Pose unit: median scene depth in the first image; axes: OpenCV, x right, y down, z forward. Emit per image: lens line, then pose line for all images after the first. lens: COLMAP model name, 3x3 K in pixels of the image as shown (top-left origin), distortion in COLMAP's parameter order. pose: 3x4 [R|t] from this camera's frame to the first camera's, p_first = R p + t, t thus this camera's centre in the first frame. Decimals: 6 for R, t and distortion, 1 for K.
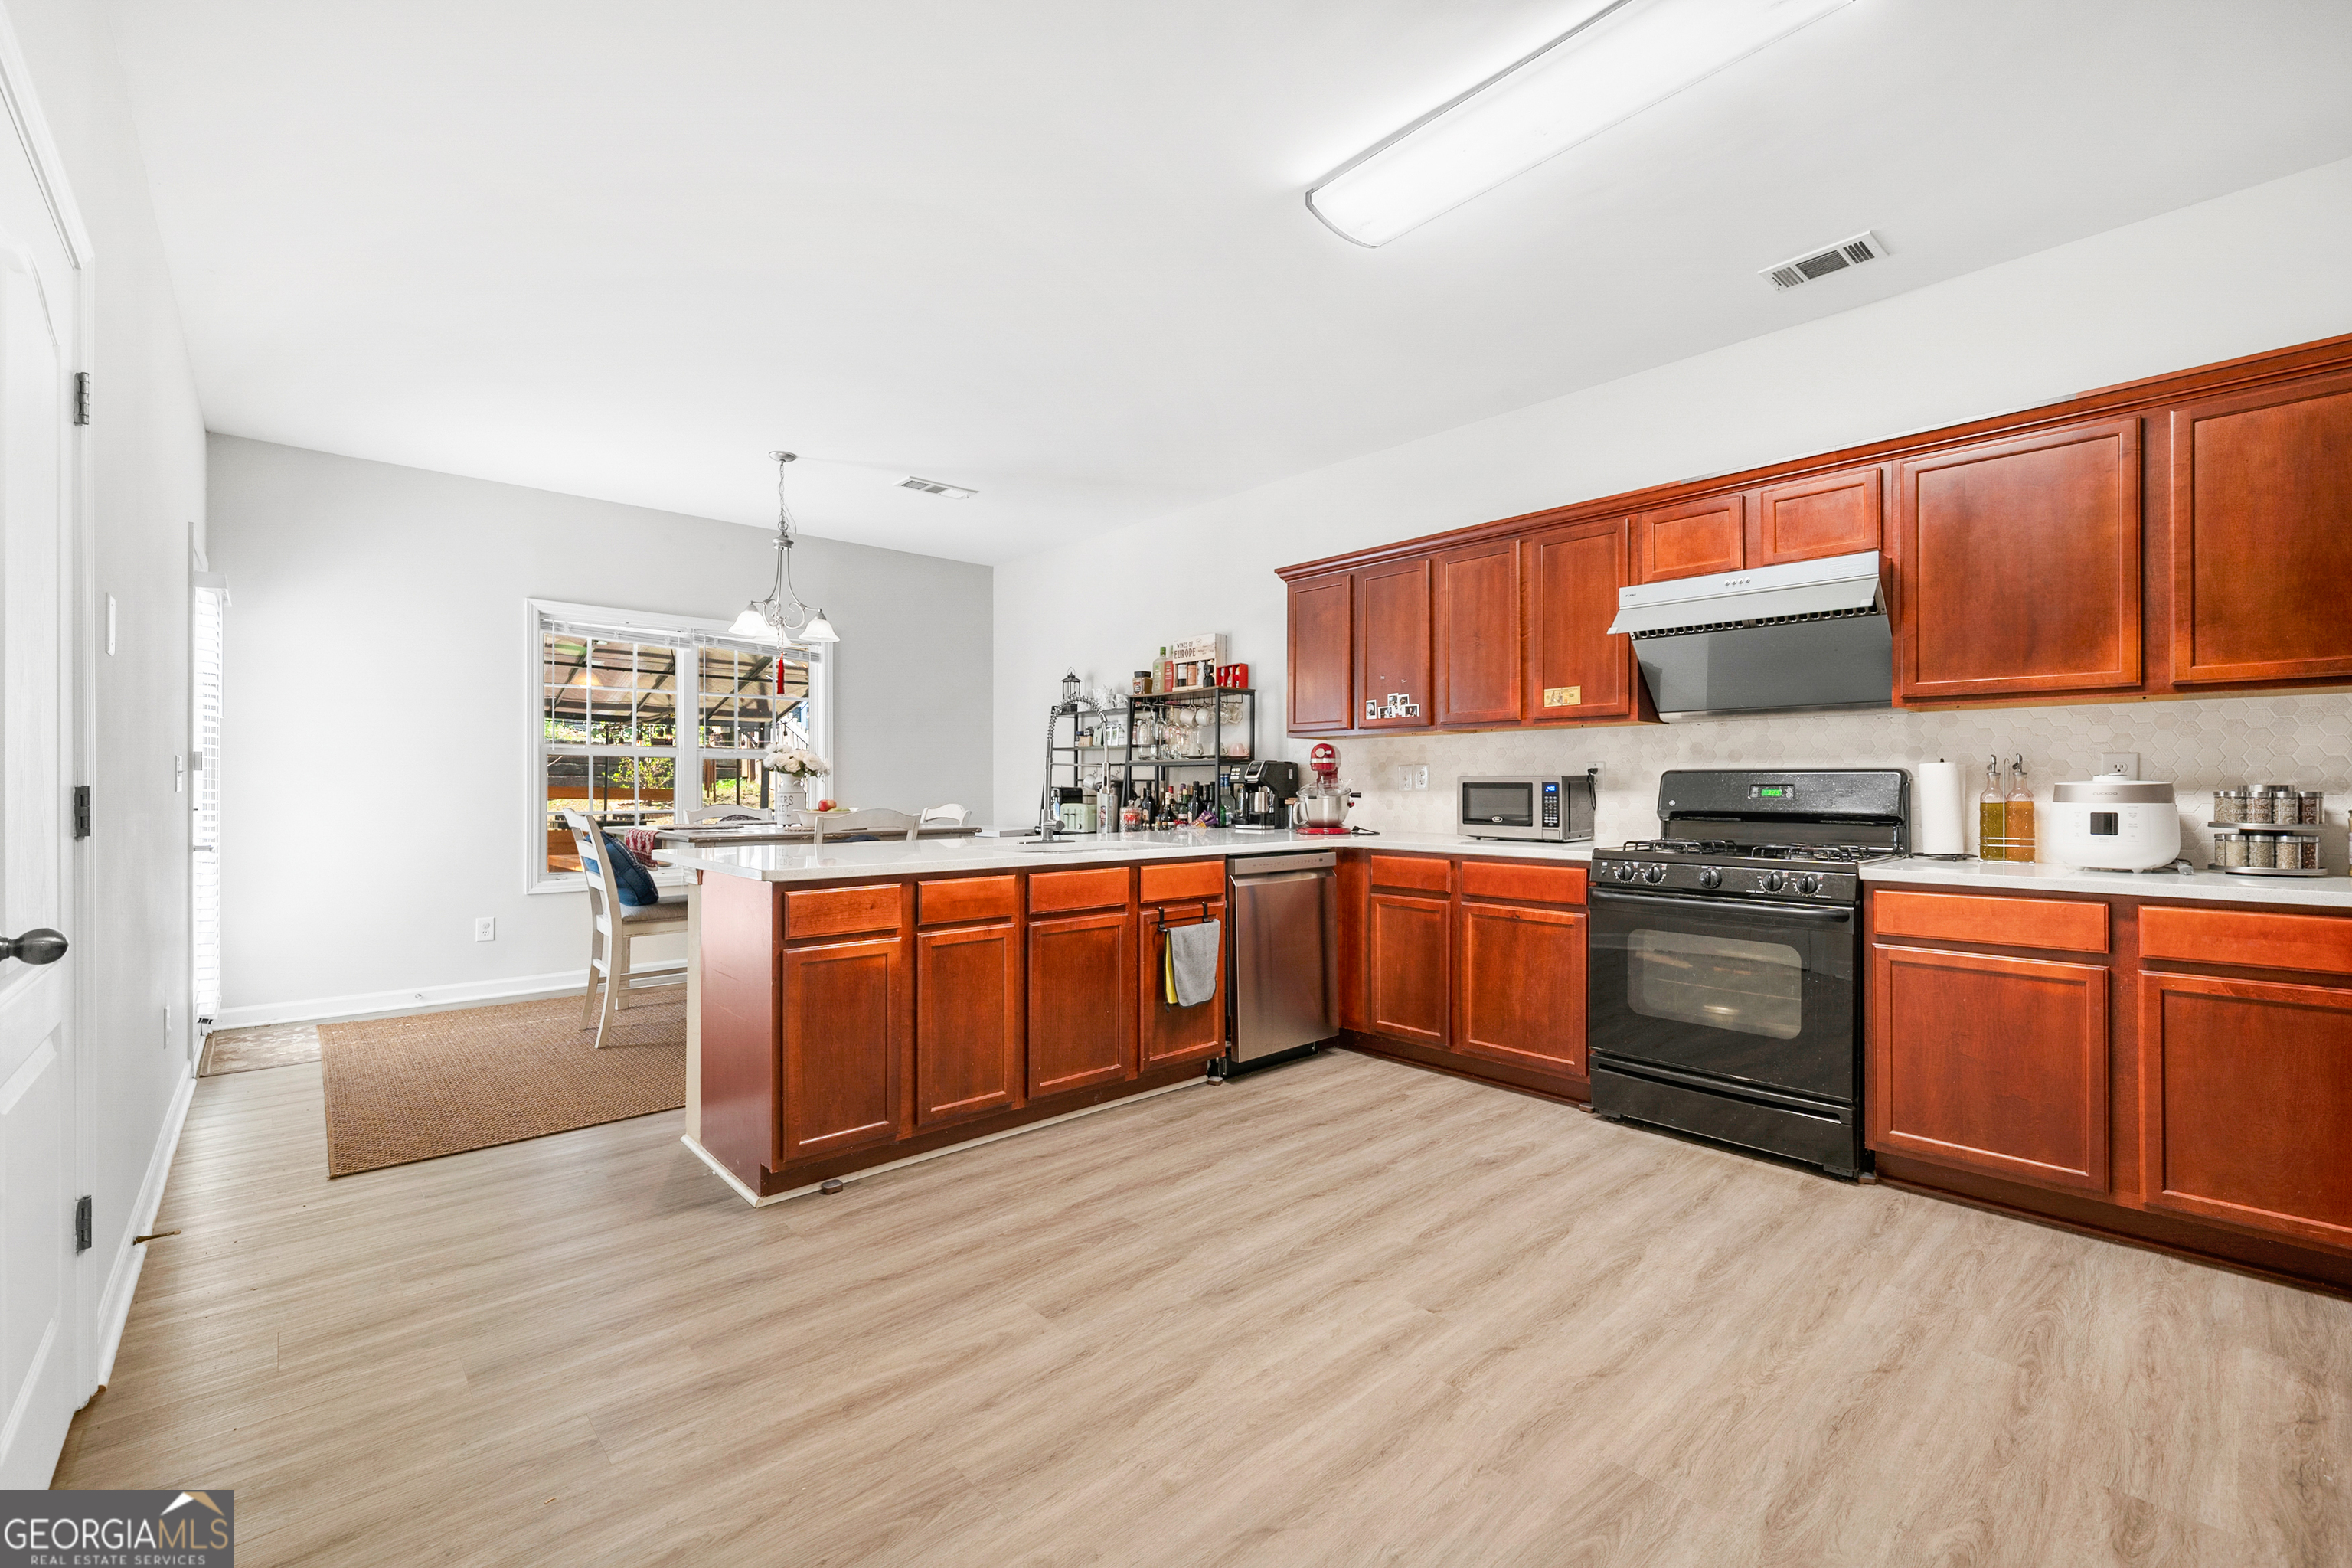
lens RADIAL K [[984.9, 0, 1177.5], [0, 984.9, 784.3], [0, 0, 1]] dist [-0.000530, 0.000191]
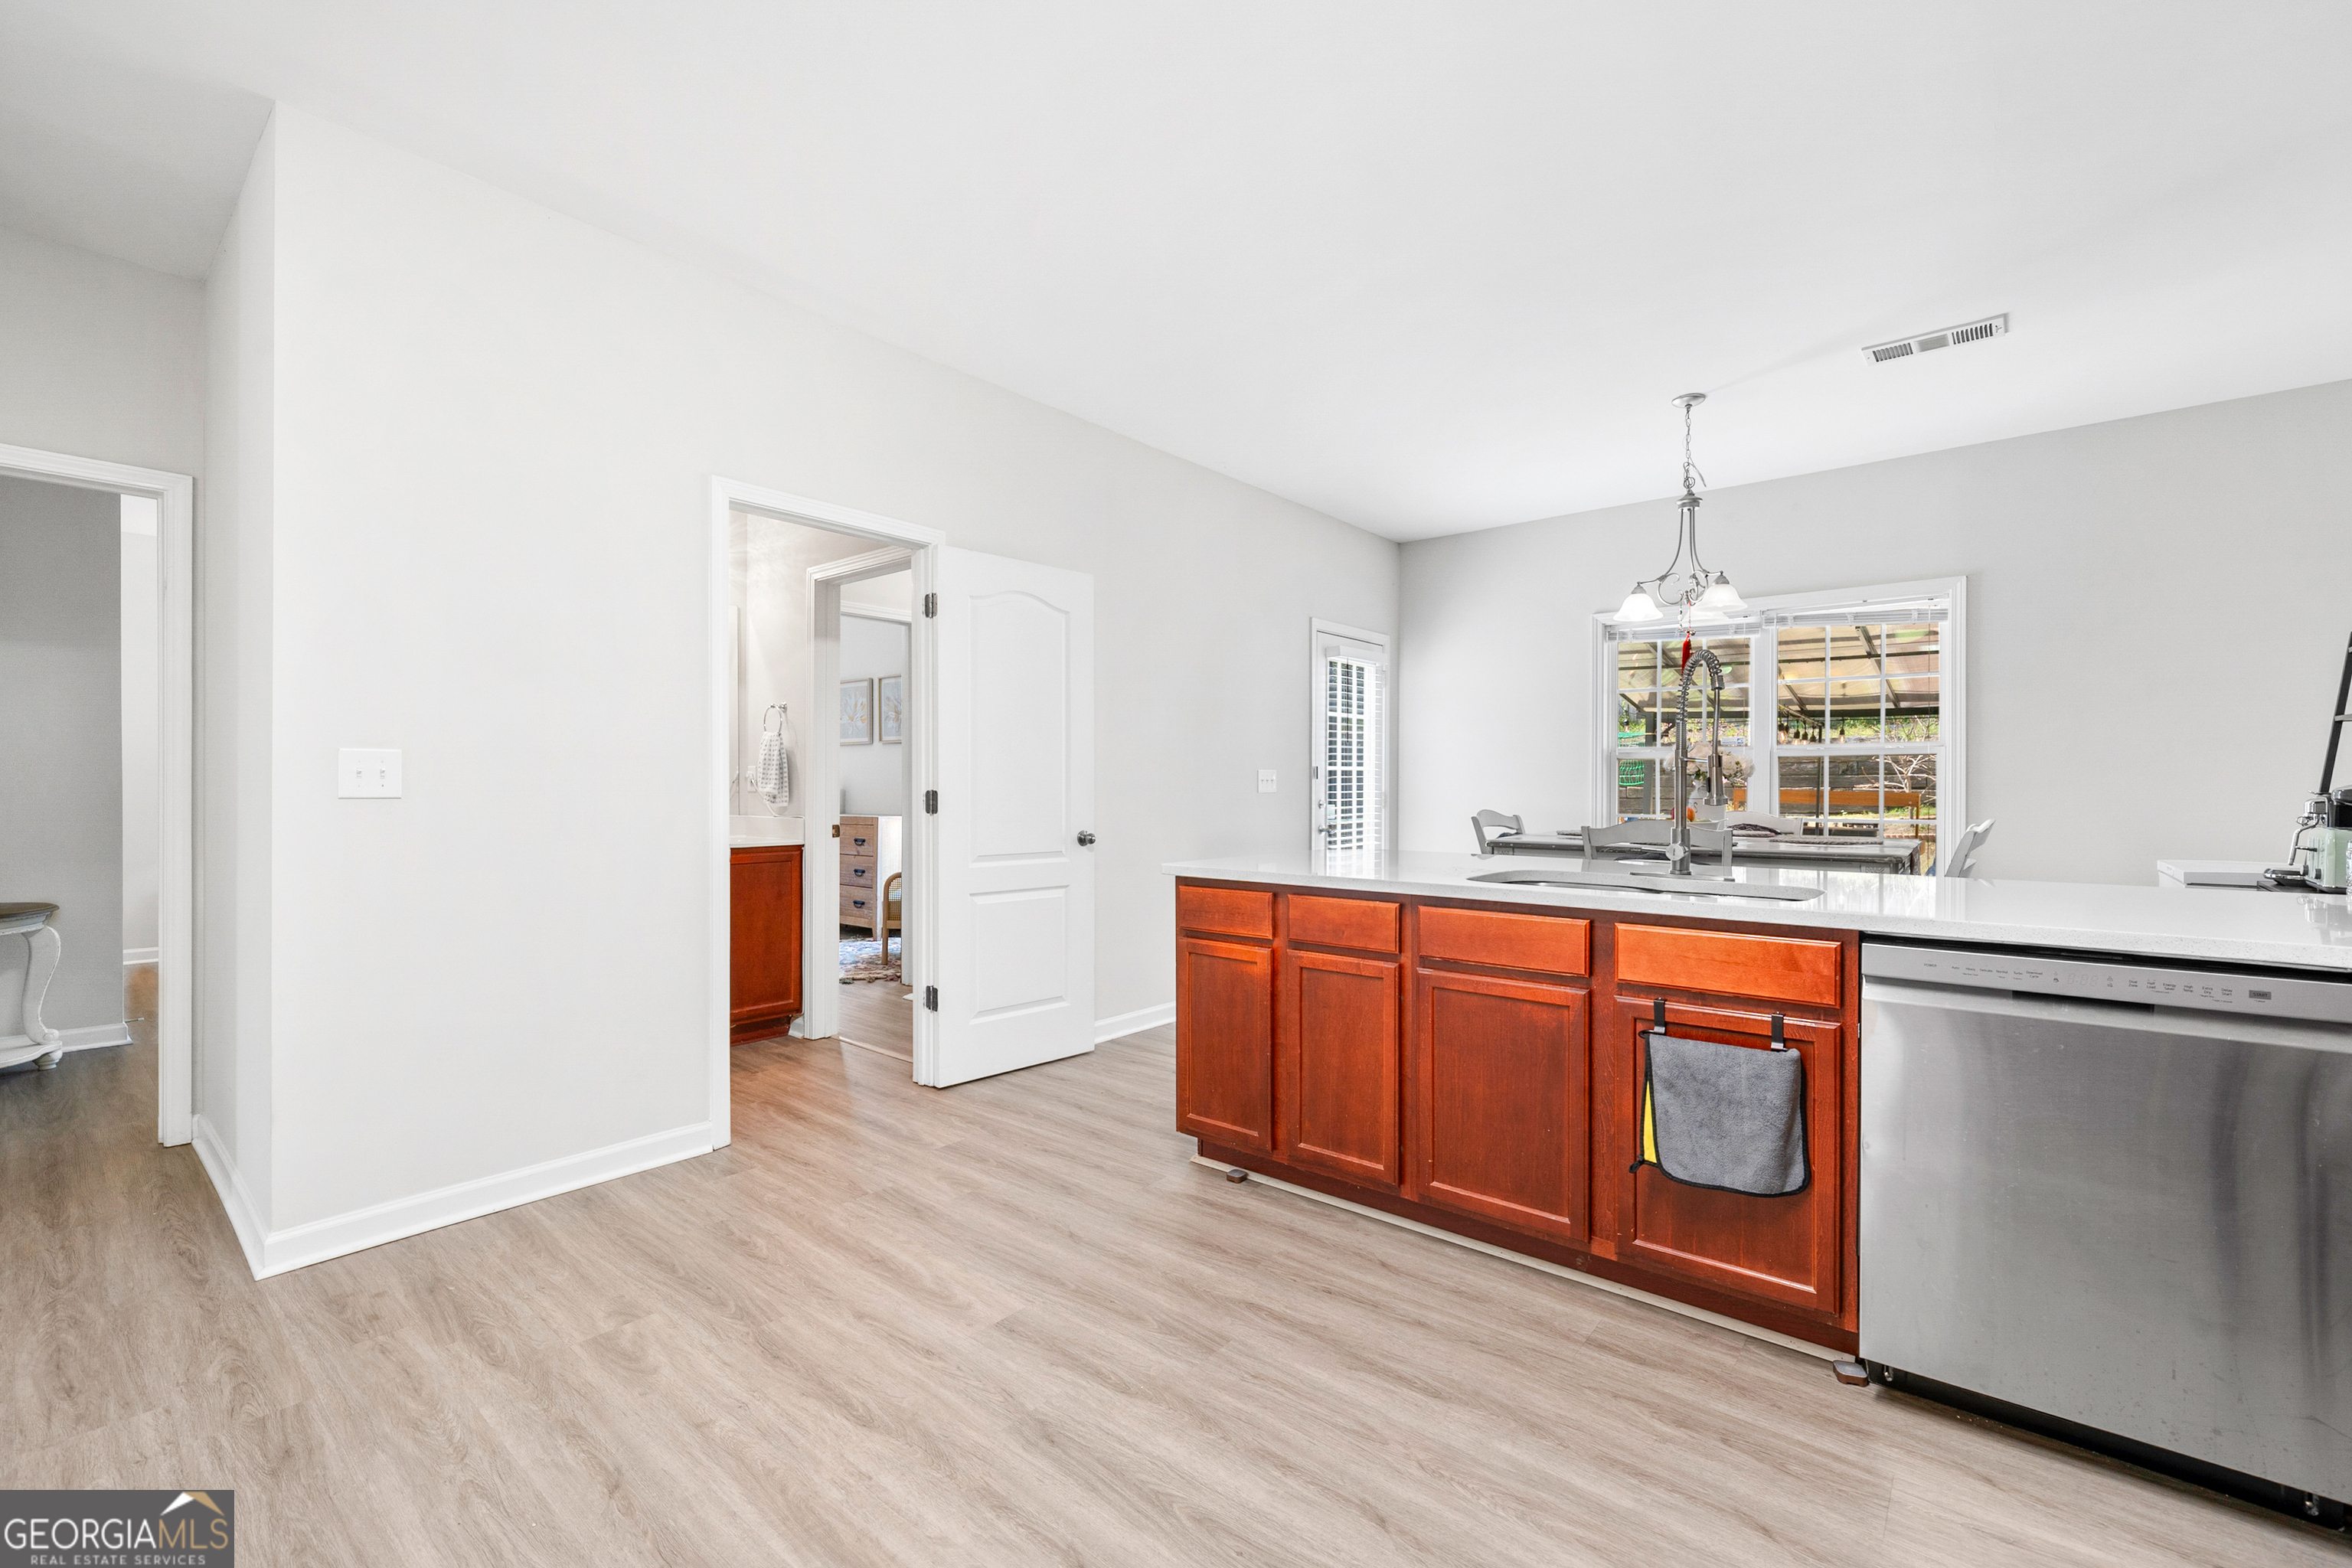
lens RADIAL K [[984.9, 0, 1177.5], [0, 984.9, 784.3], [0, 0, 1]] dist [-0.000530, 0.000191]
pose [[0.136401, -0.001177, -0.990653, 0.542799], [0.001011, 0.999999, -0.001049, -0.004106], [0.990653, -0.000859, 0.136402, 0.639823]]
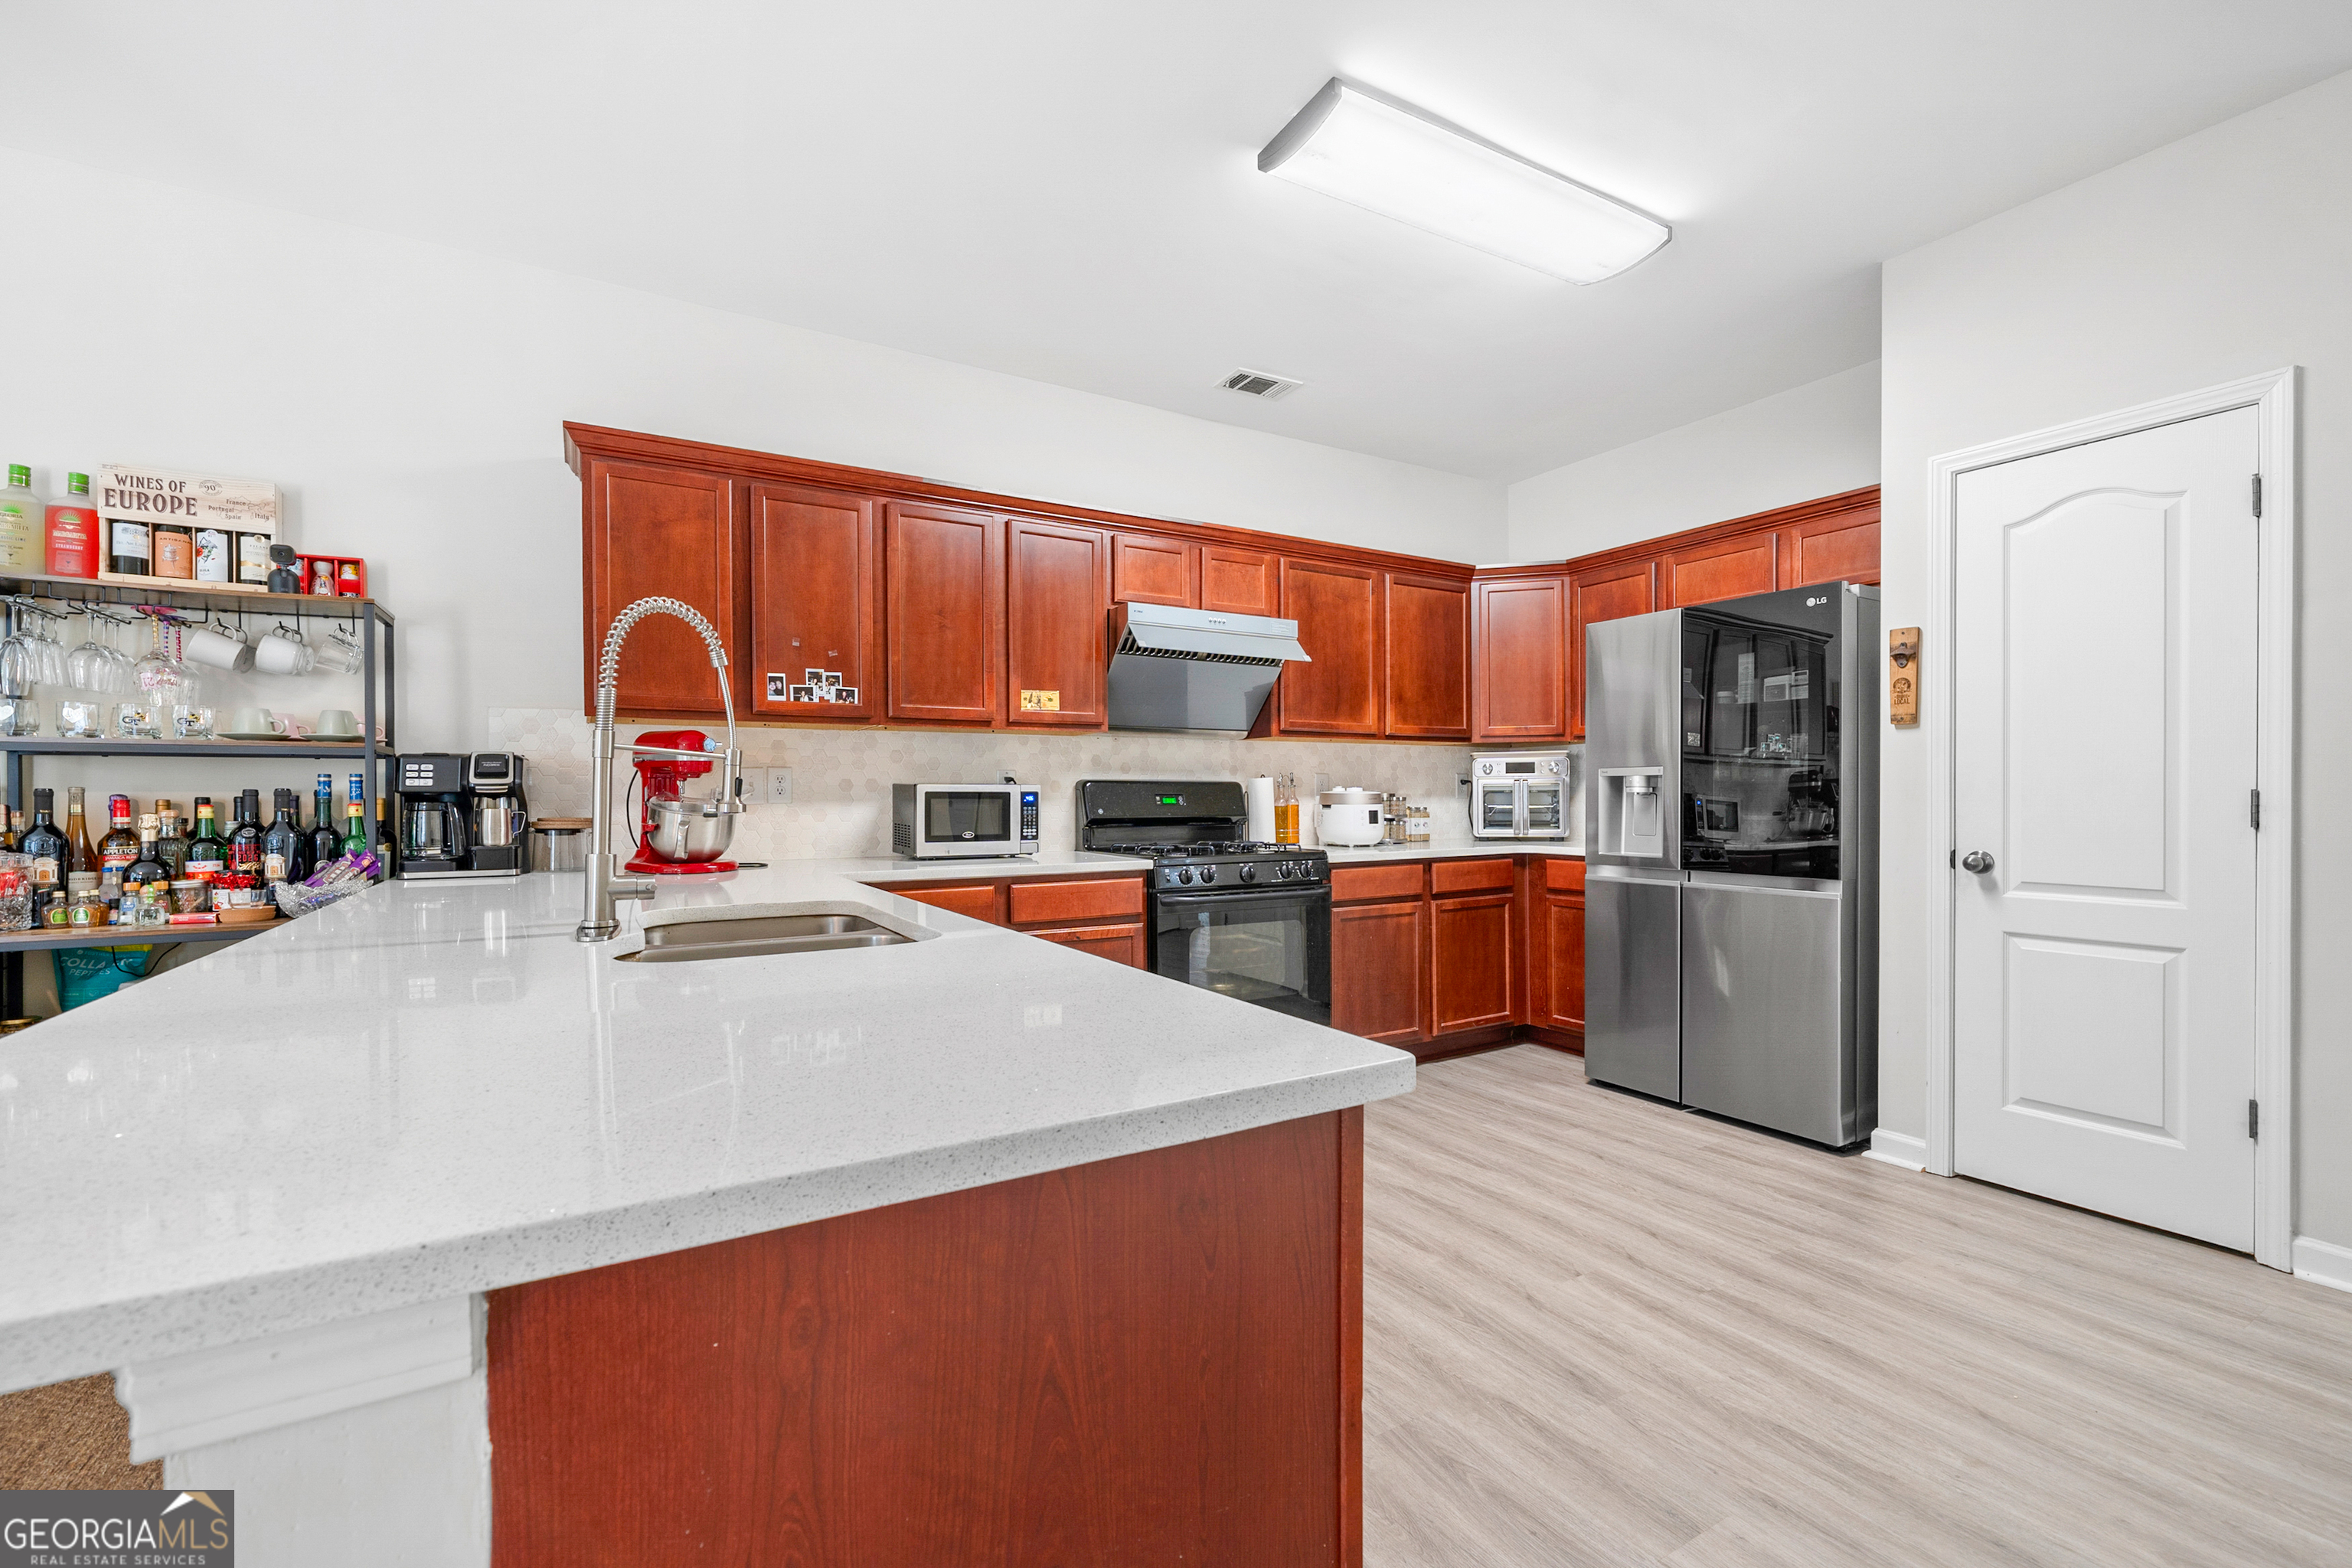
lens RADIAL K [[993.1, 0, 1176.8], [0, 993.1, 802.1], [0, 0, 1]] dist [0.000583, 0.000098]
pose [[0.203077, -0.008393, 0.979127, -0.559993], [0.002698, 0.999964, 0.008012, 0.000811], [-0.979159, 0.001015, 0.203092, 0.749529]]
